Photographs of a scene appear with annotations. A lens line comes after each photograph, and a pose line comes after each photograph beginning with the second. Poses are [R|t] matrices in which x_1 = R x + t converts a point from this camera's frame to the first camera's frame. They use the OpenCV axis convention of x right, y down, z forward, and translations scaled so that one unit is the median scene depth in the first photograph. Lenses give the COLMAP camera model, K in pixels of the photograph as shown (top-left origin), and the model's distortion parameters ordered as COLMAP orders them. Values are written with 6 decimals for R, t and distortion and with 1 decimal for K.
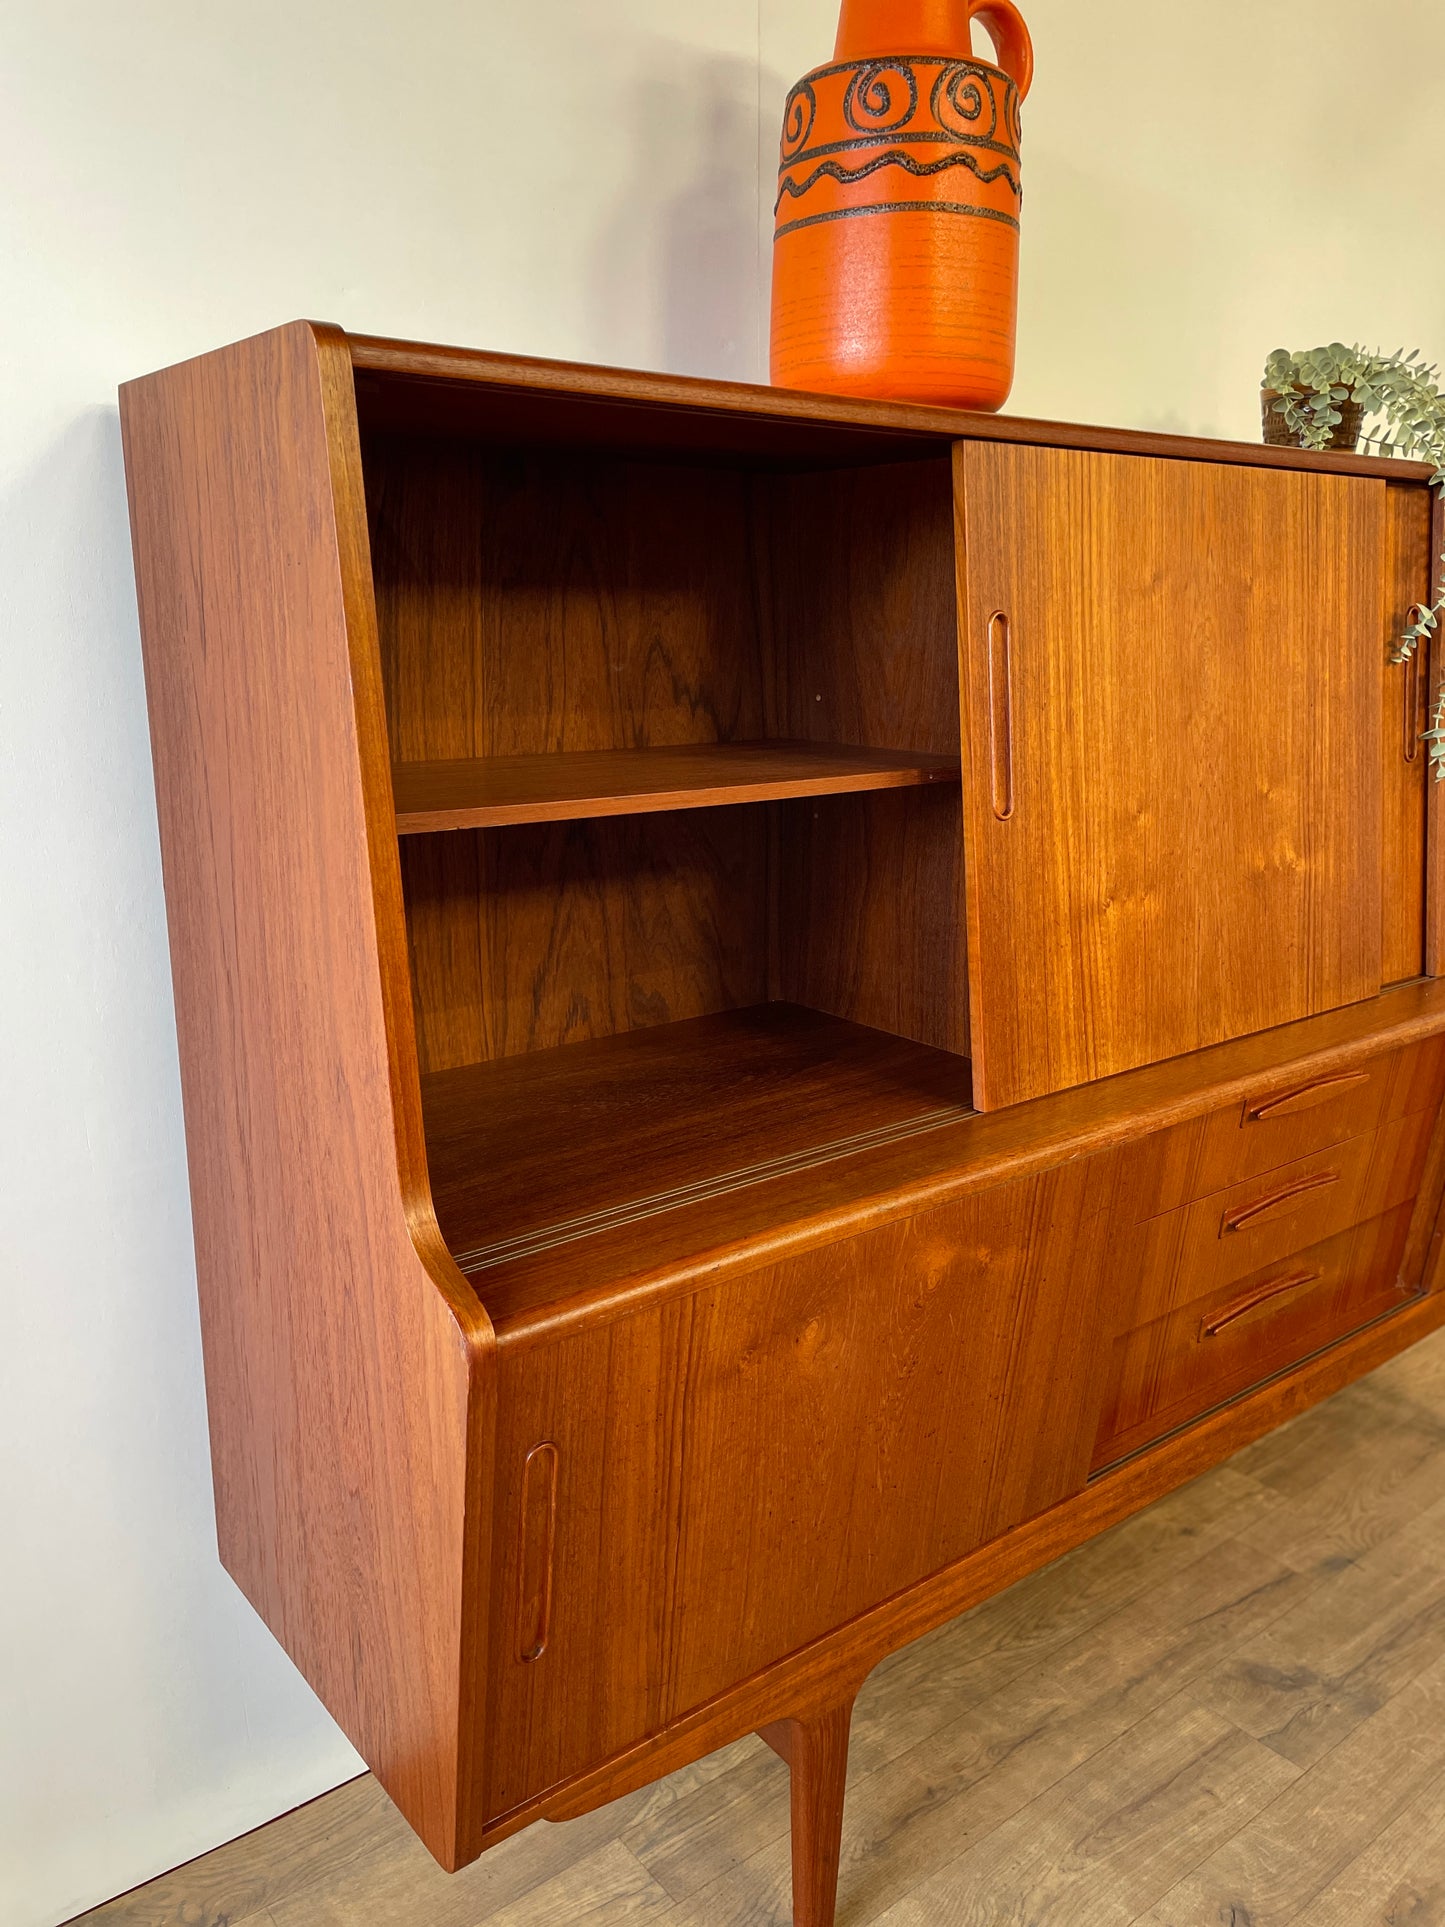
lens RADIAL K [[1464.6, 0, 728.4], [0, 1464.6, 960.3], [0, 0, 1]] dist [0.082674, -0.107463]
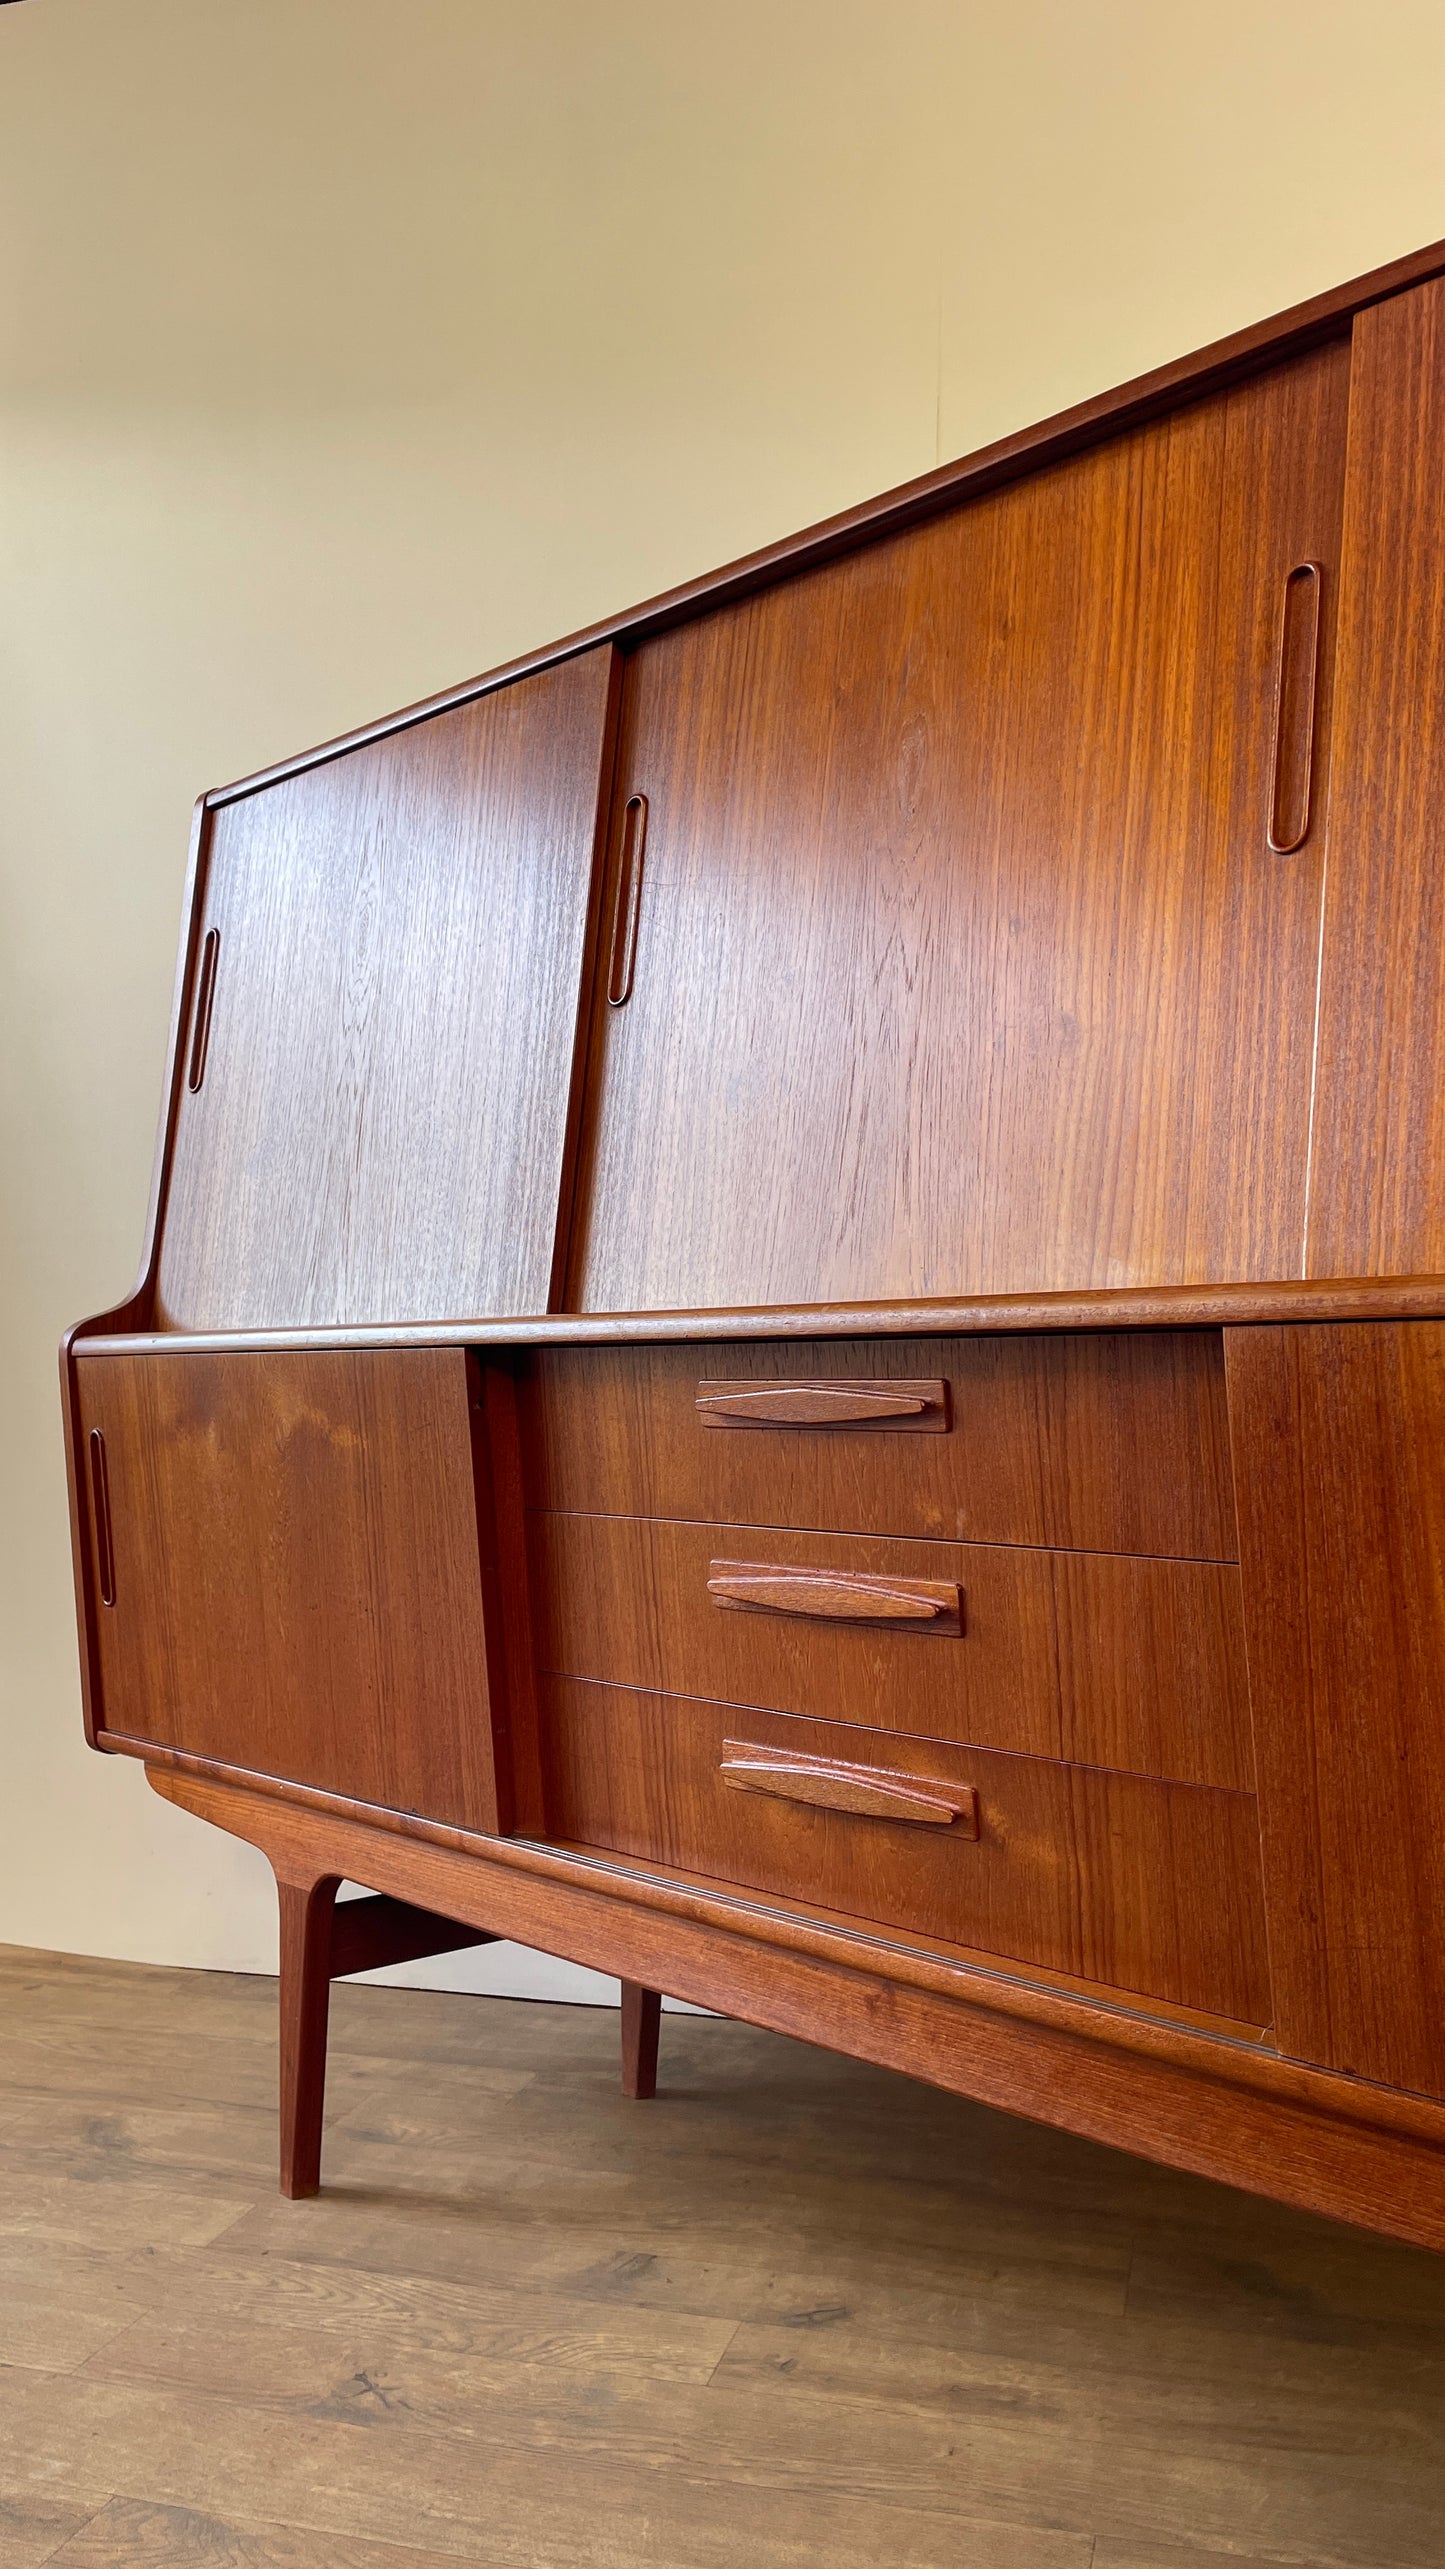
lens RADIAL K [[1949.8, 0, 713.0], [0, 1949.8, 1283.4], [0, 0, 1]] dist [0.094237, -0.130669]
pose [[0.079696, -0.065386, -0.994672, 1.288251], [-0.244937, 0.965969, -0.083124, 0.126429], [0.966258, 0.250257, 0.060969, 0.954800]]
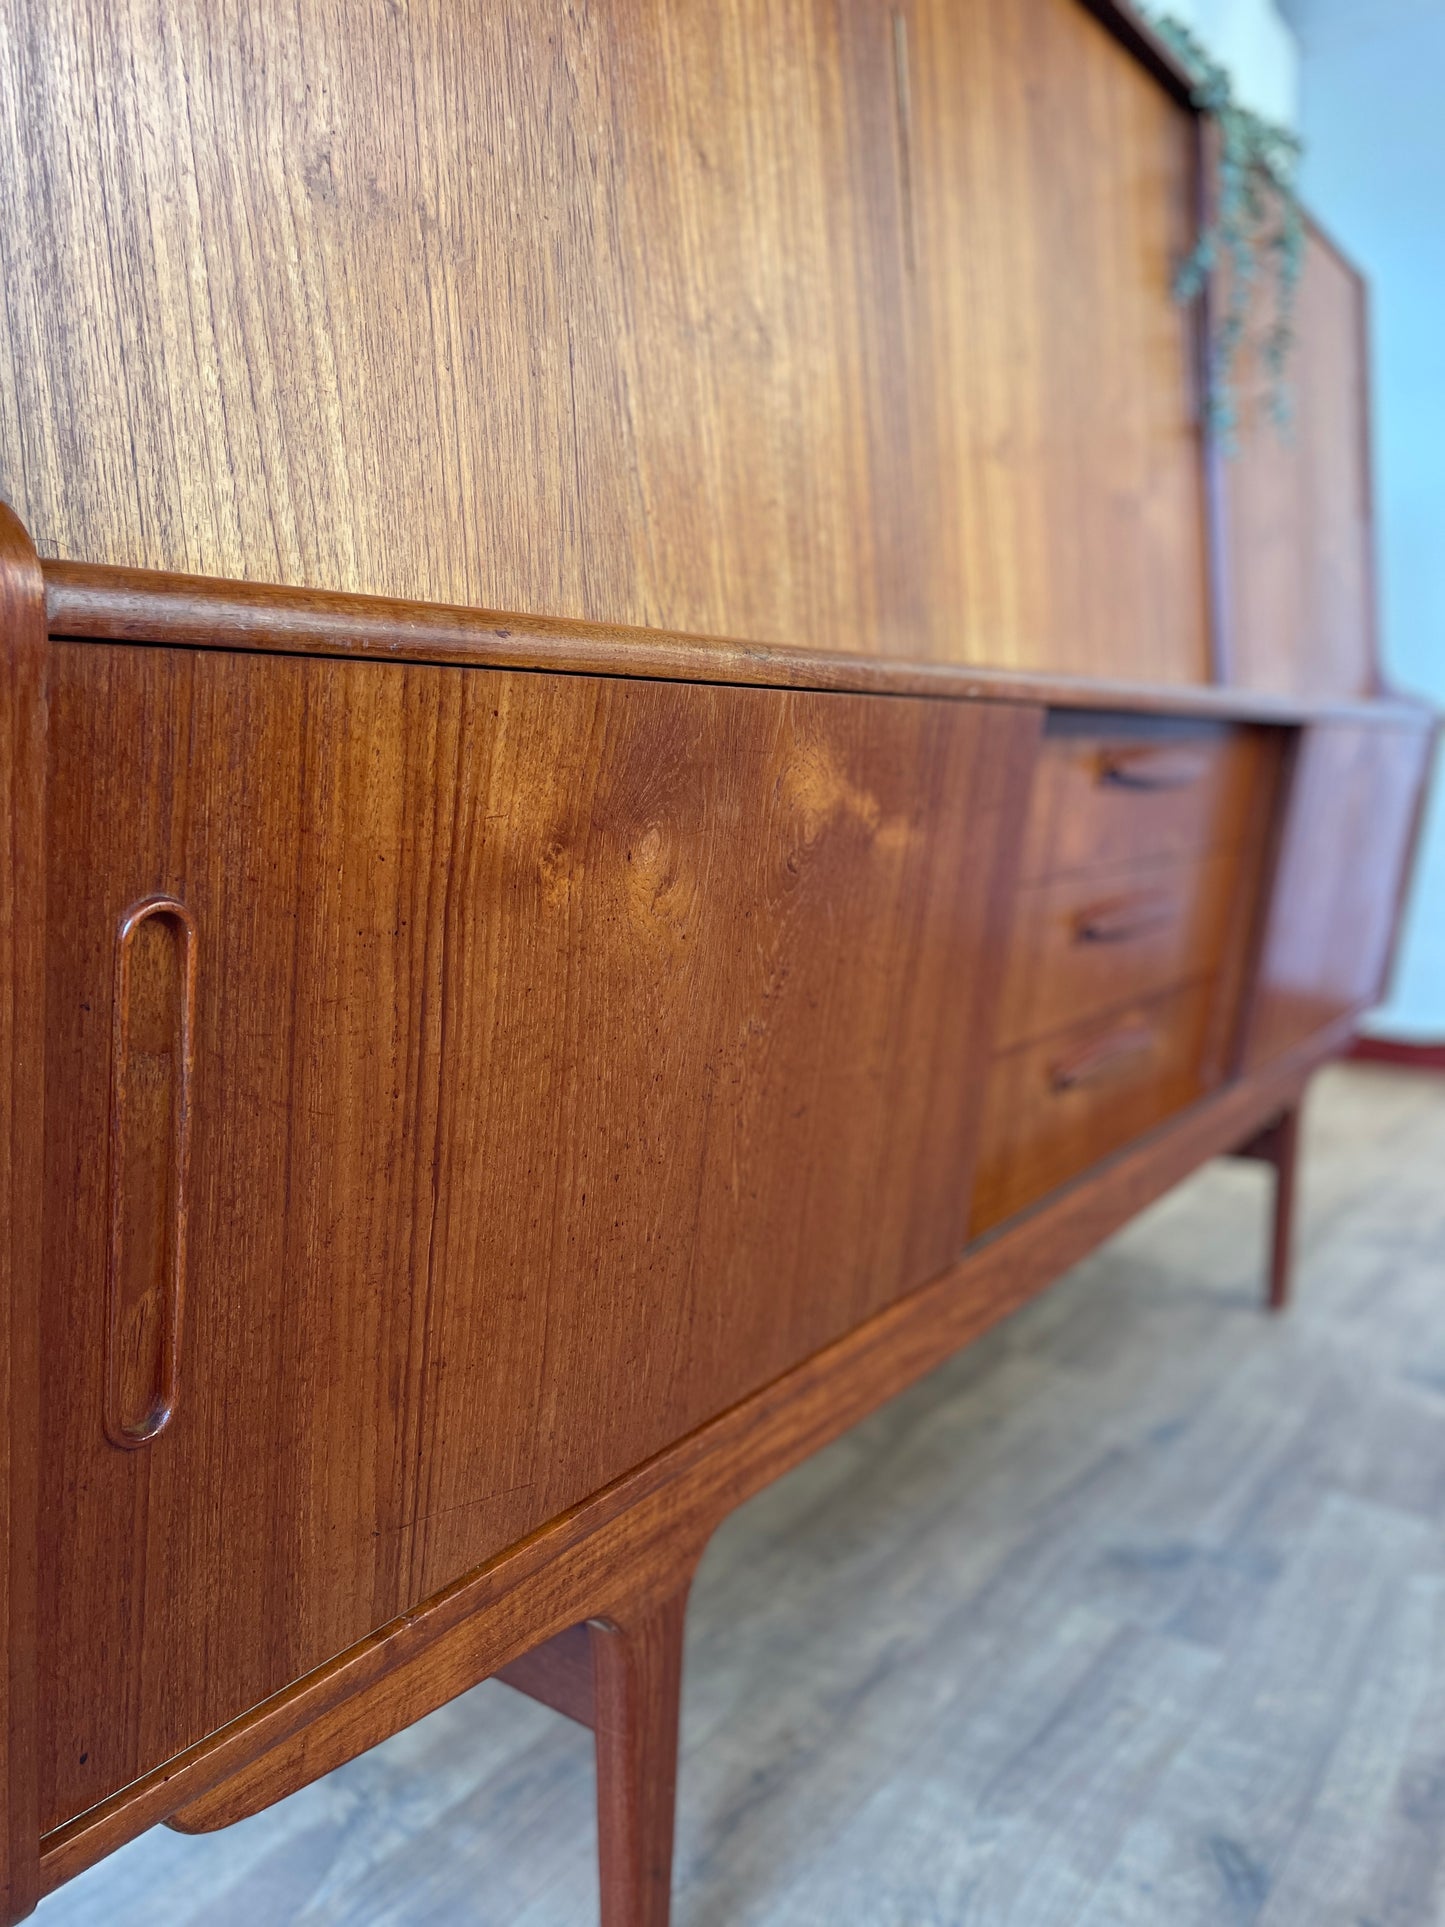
lens RADIAL K [[1464.6, 0, 724.0], [0, 1464.6, 958.9], [0, 0, 1]] dist [0.082674, -0.107463]
pose [[0.958852, -0.036683, 0.281527, -0.057990], [0.062374, 0.994609, -0.082843, 0.258128], [-0.276970, 0.096994, 0.955970, 0.341208]]
